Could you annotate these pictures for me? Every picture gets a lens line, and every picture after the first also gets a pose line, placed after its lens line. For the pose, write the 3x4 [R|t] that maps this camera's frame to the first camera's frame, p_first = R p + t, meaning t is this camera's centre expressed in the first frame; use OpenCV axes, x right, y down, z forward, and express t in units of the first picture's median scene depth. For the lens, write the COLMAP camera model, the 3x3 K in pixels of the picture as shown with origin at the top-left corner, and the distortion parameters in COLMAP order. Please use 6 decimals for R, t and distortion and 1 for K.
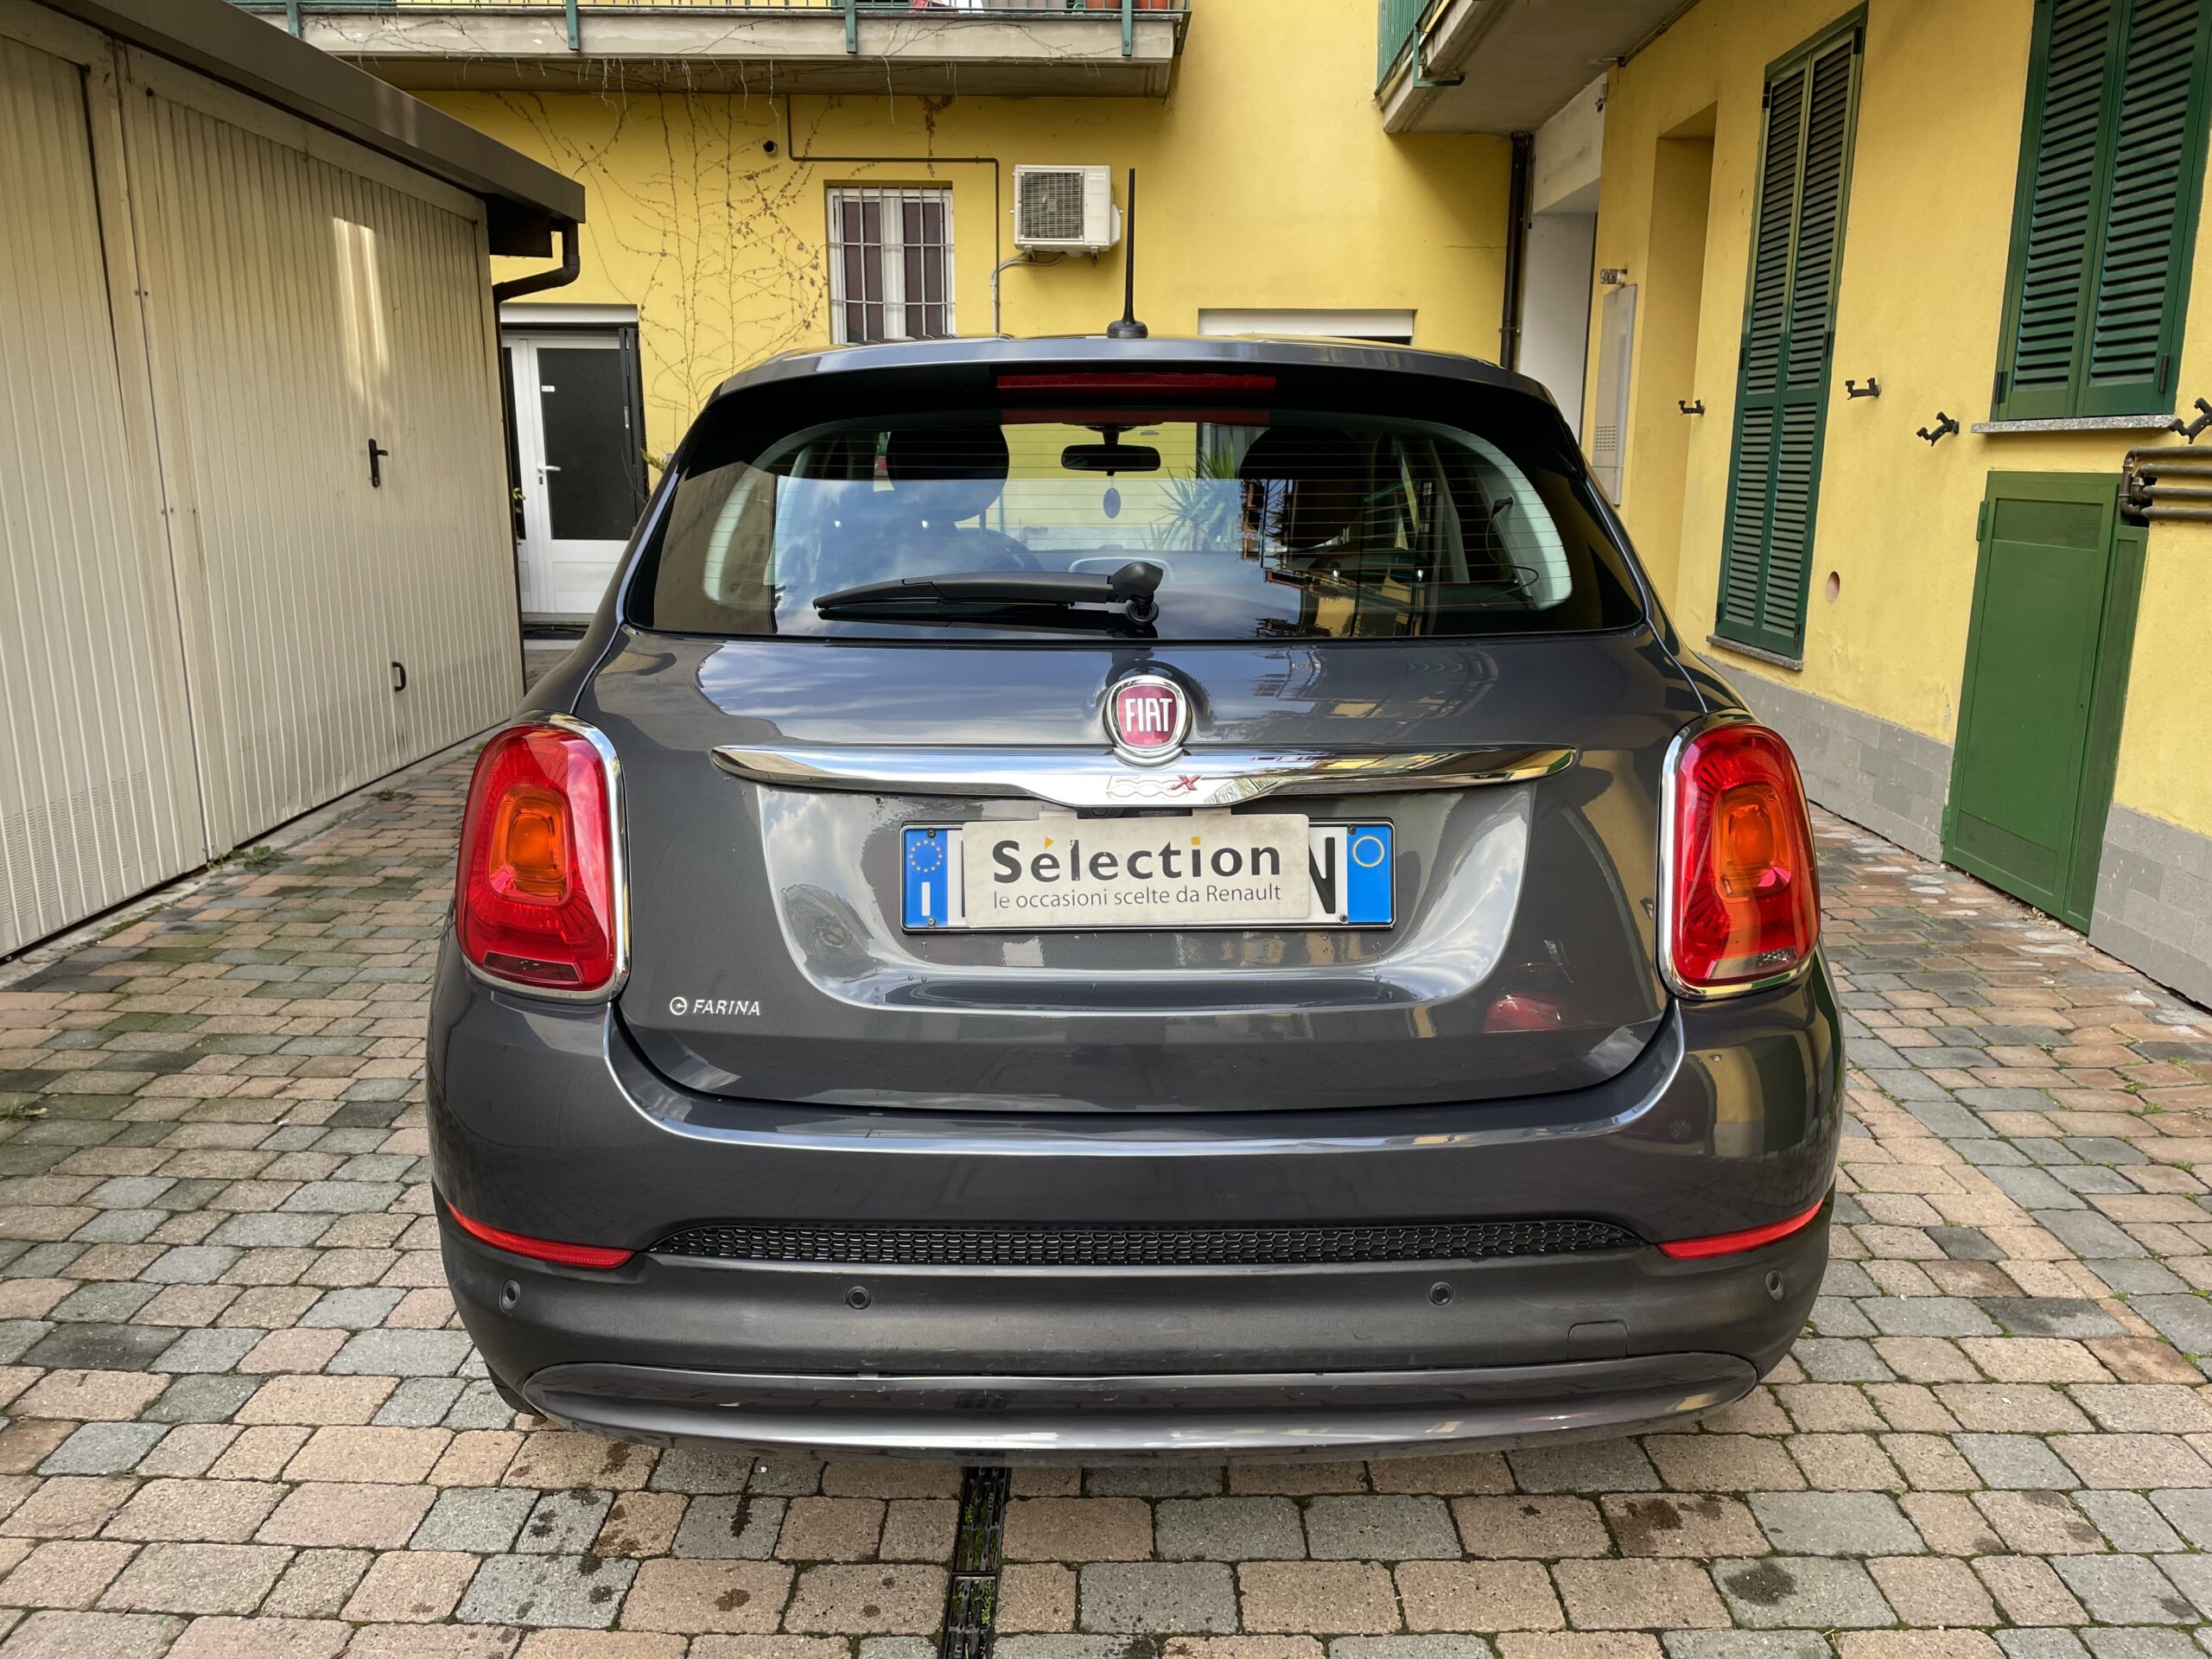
lens RADIAL K [[1659.7, 0, 1118.0], [0, 1659.7, 831.2], [0, 0, 1]] dist [0.087117, -0.105224]
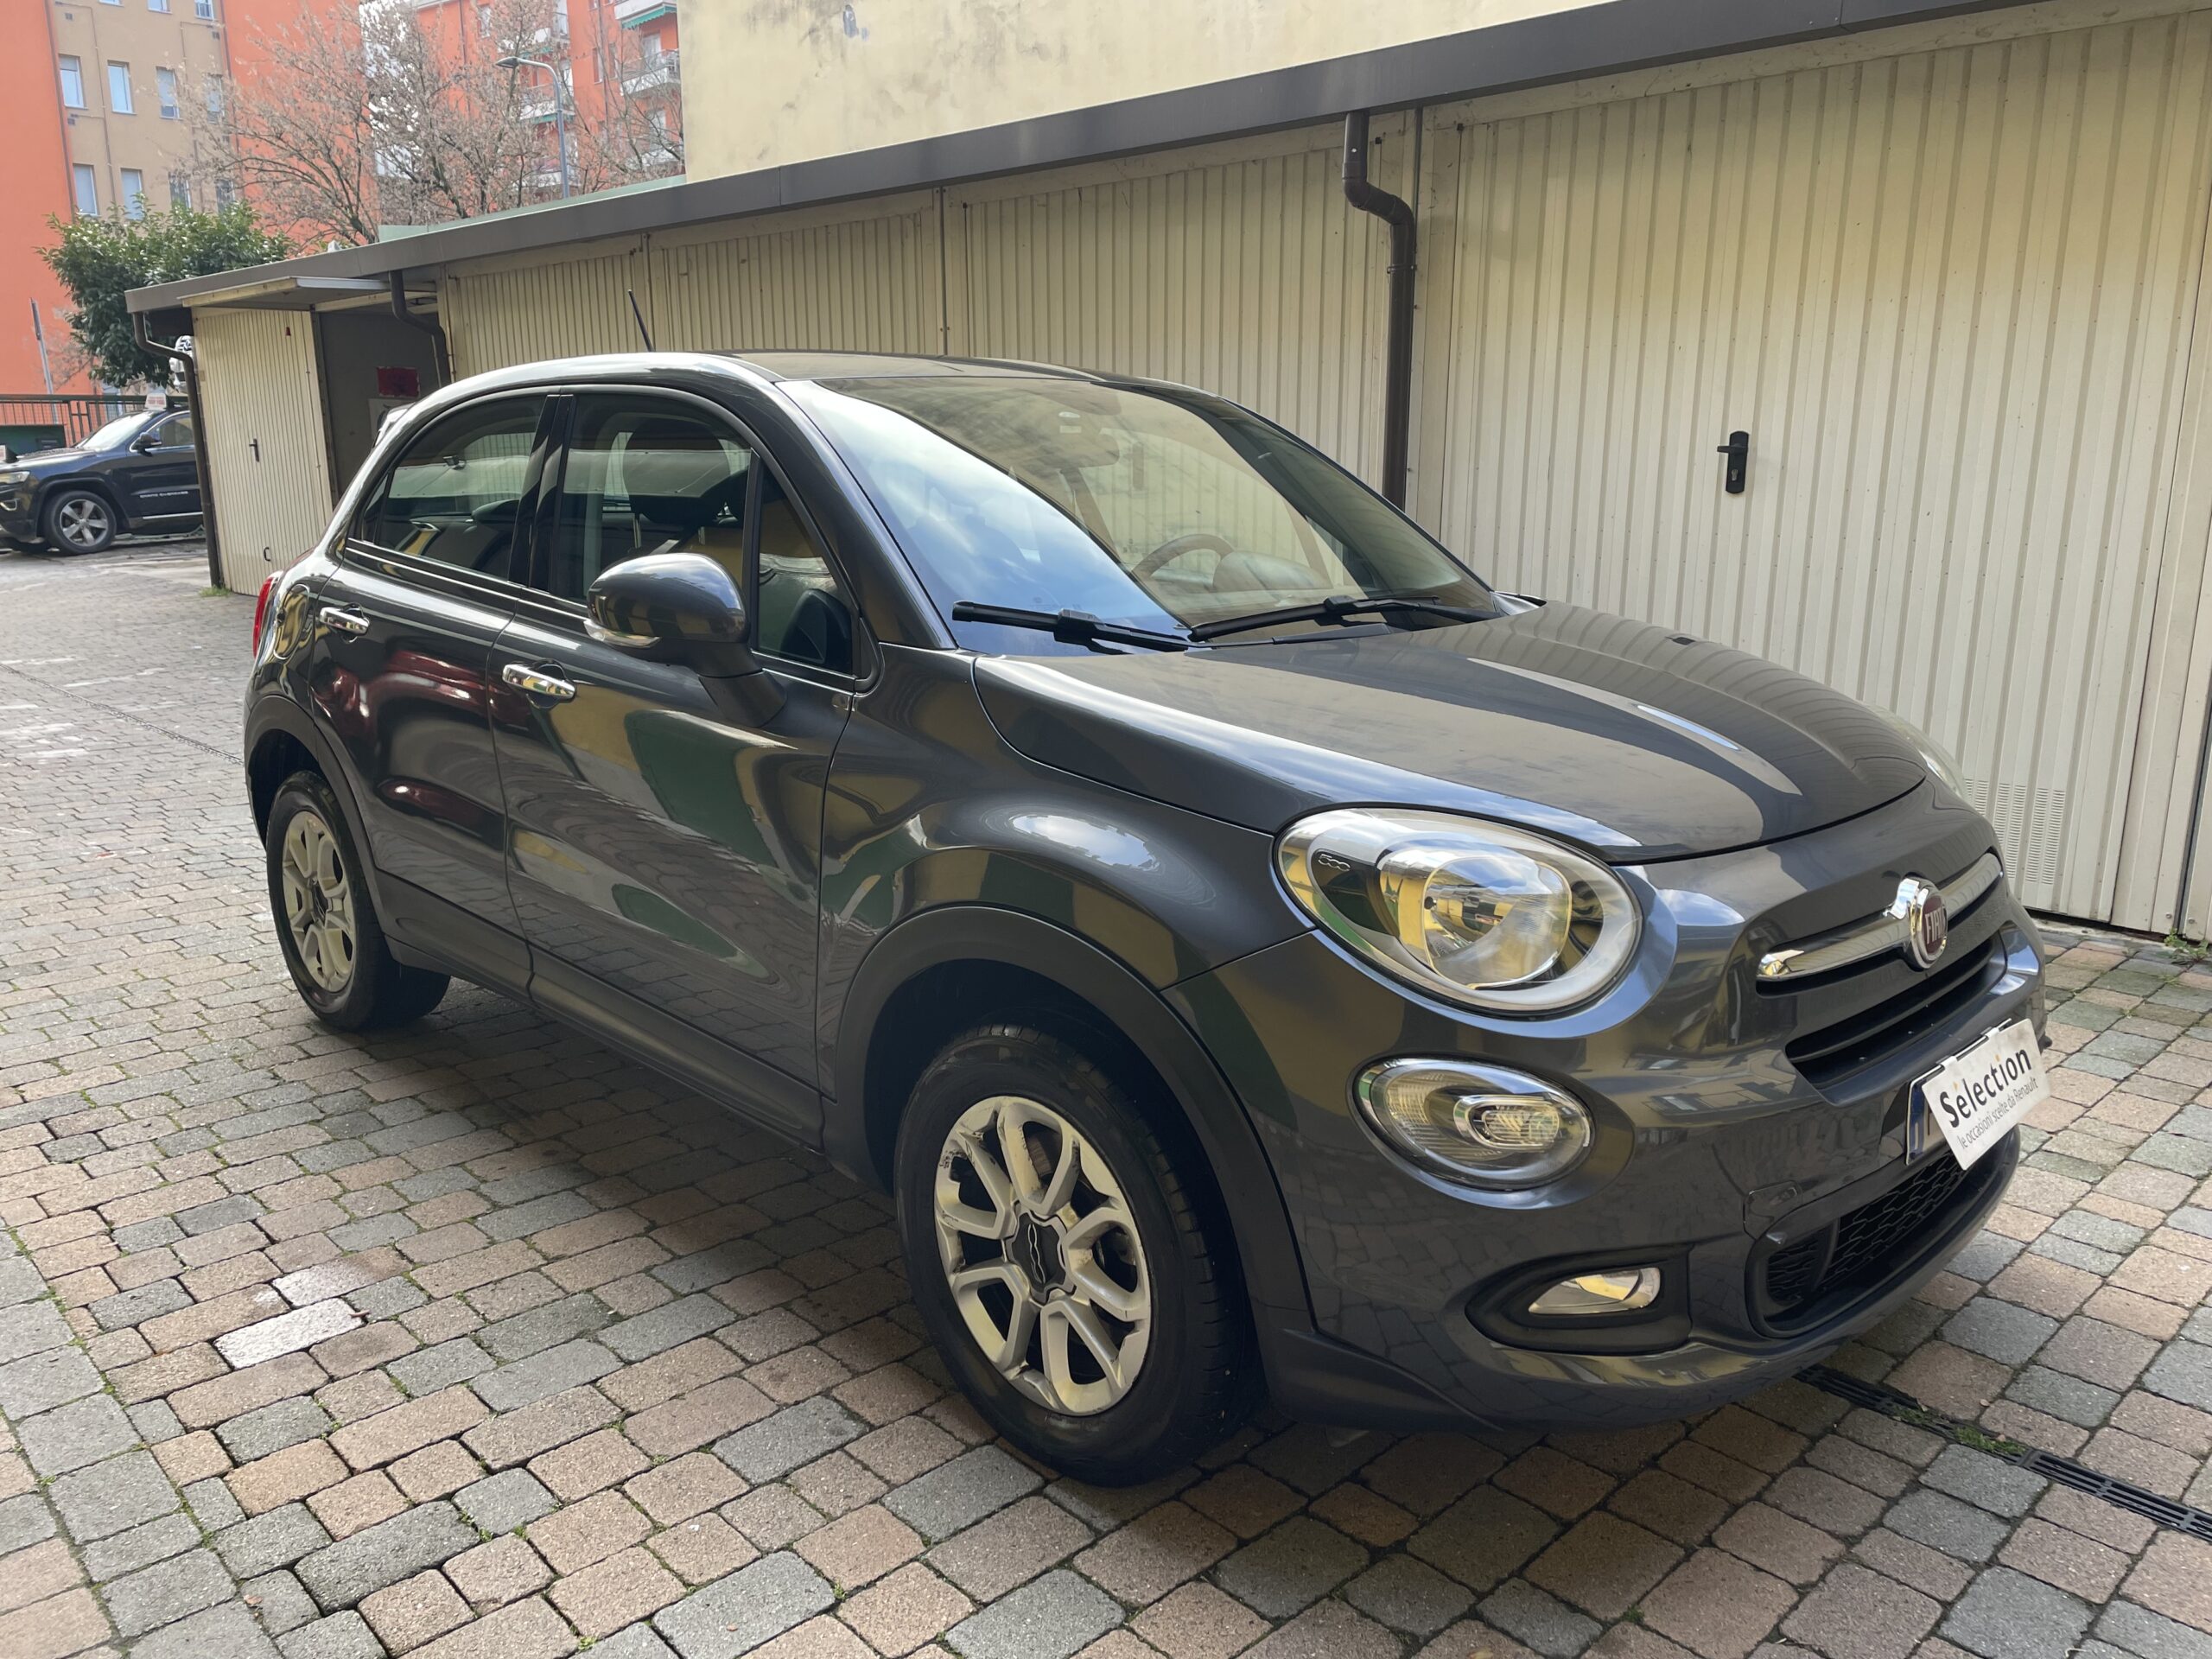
lens RADIAL K [[1664.6, 0, 1127.0], [0, 1664.6, 840.6], [0, 0, 1]] dist [0.084957, -0.099762]
pose [[-0.720378, 0.157419, -0.675481, 0.412768], [-0.151311, 0.914775, 0.374554, -0.270374], [0.676876, 0.372029, -0.635165, 1.203818]]
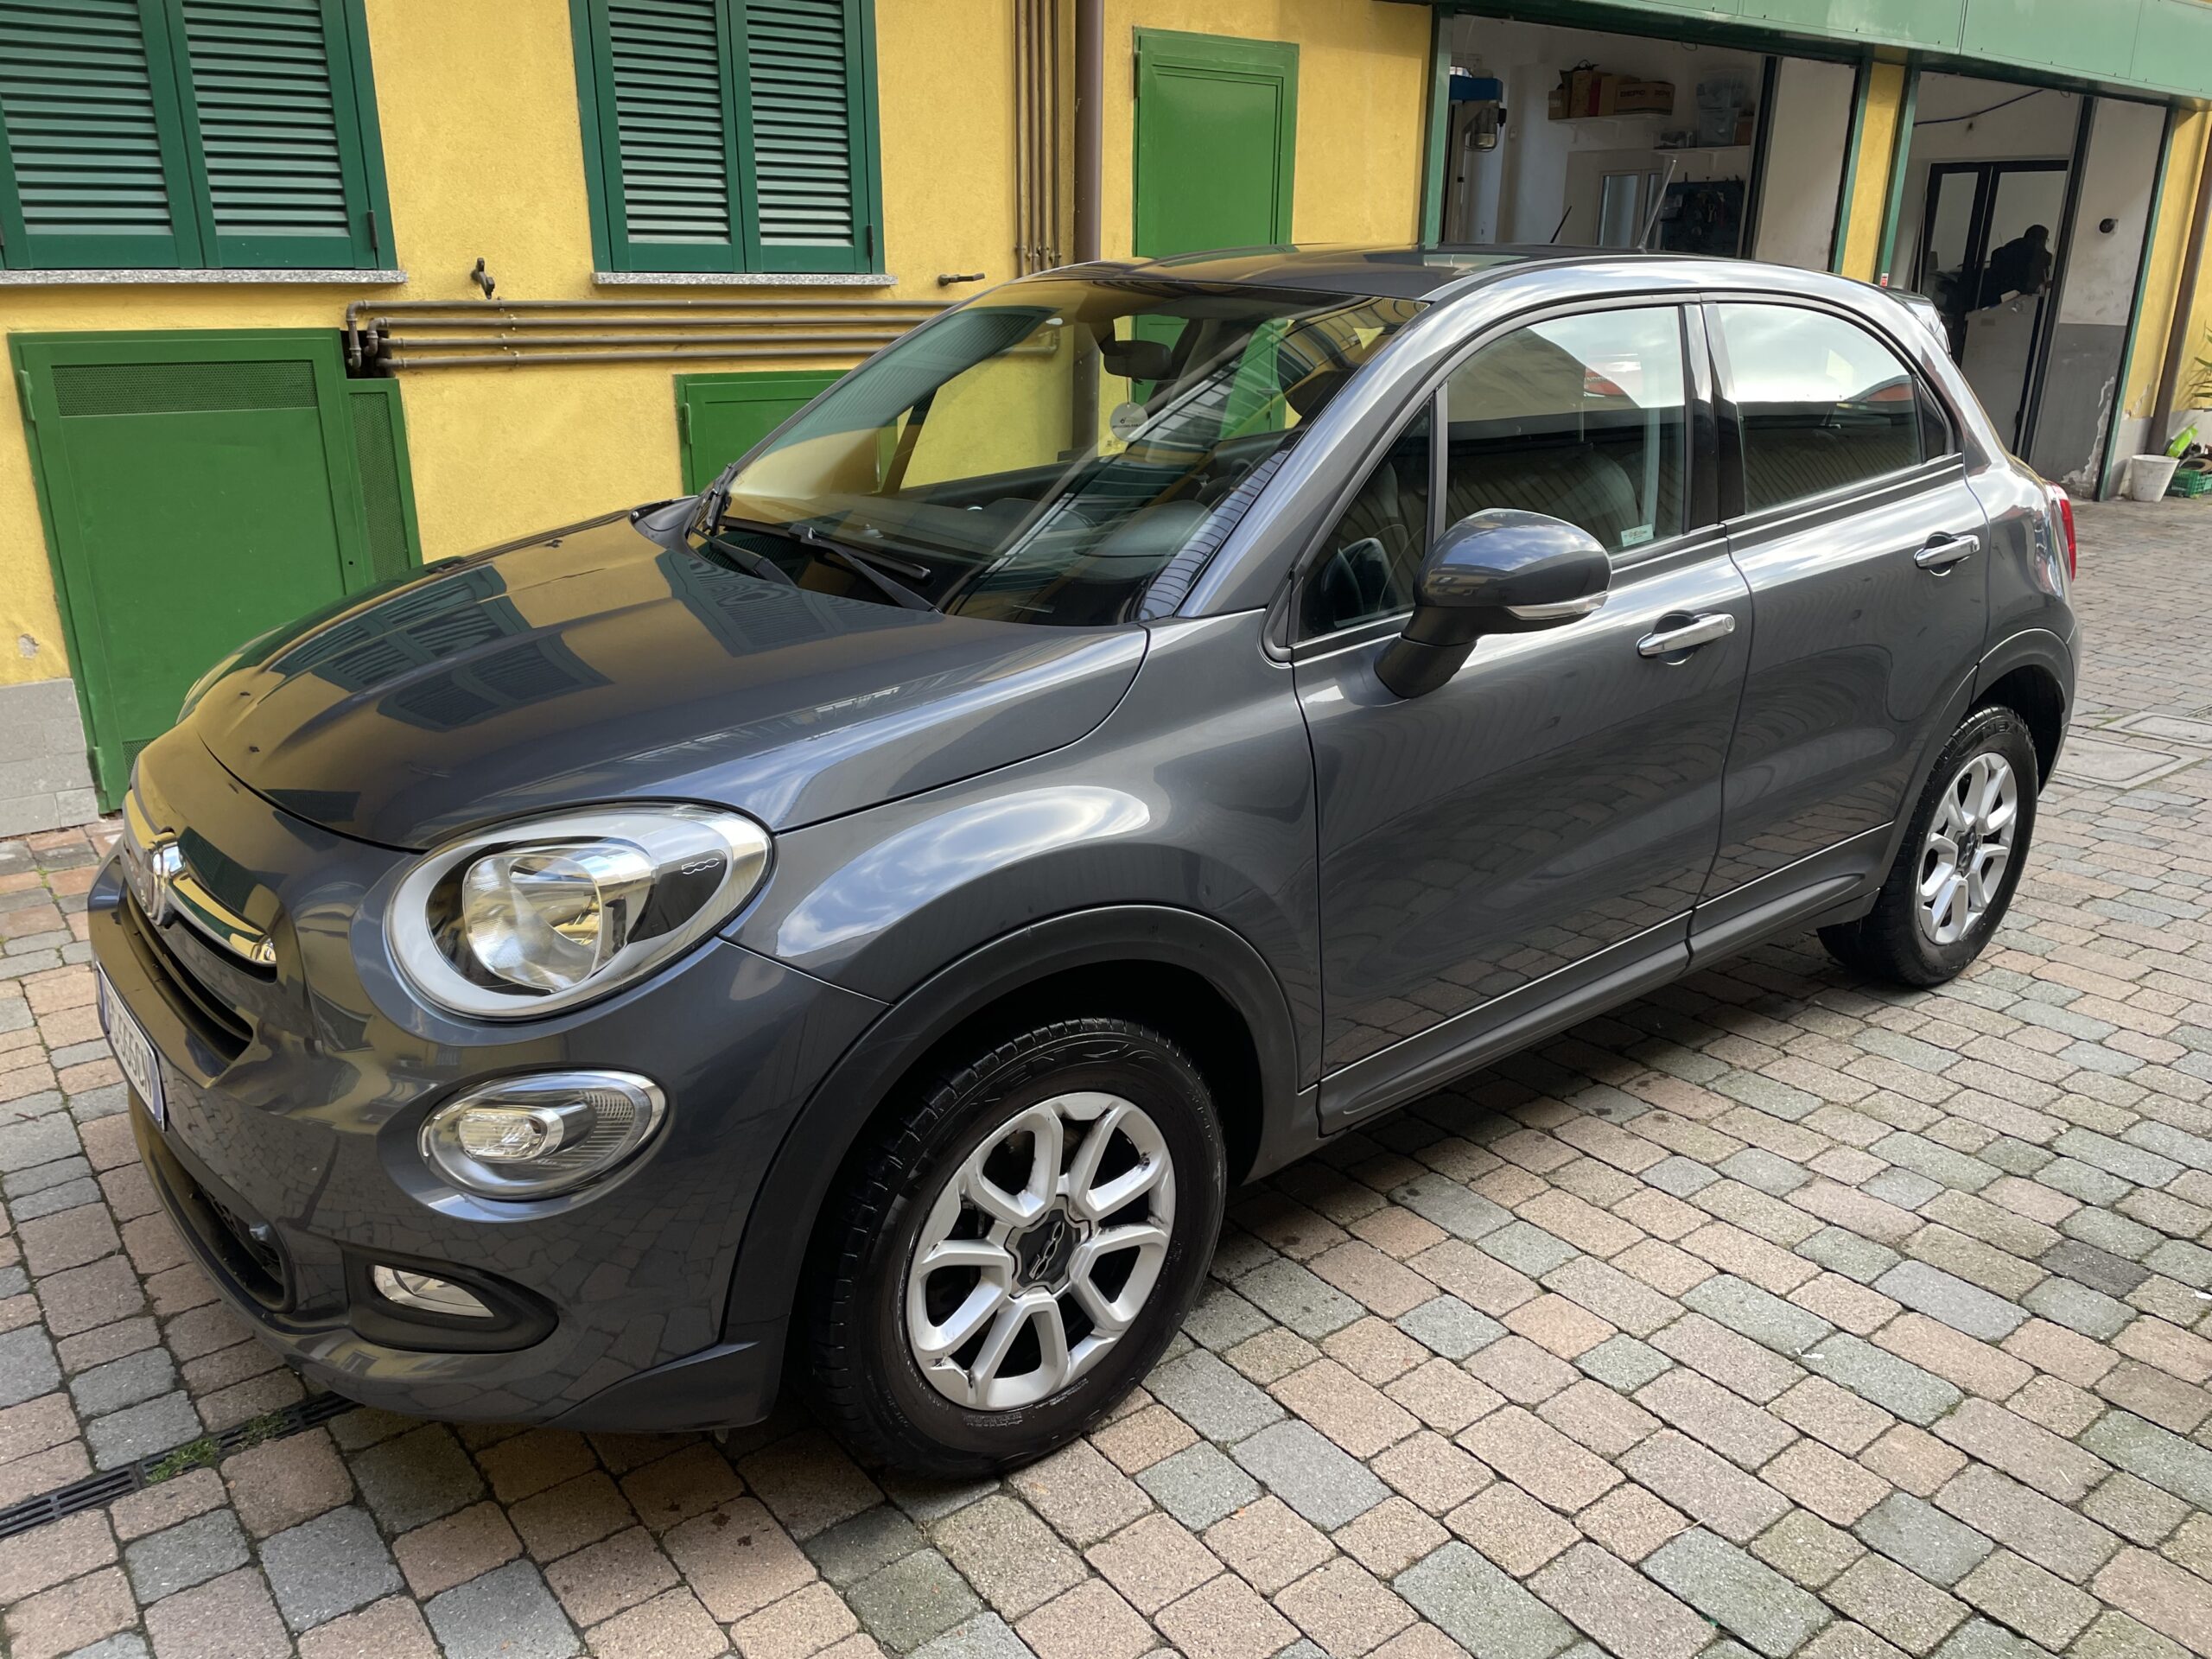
lens RADIAL K [[1659.7, 0, 1118.0], [0, 1659.7, 831.2], [0, 0, 1]] dist [0.087117, -0.105224]
pose [[-0.618497, -0.265378, 0.739619, -0.458929], [0.158639, 0.879695, 0.448297, -0.283000], [-0.769607, 0.394603, -0.501989, 1.100980]]
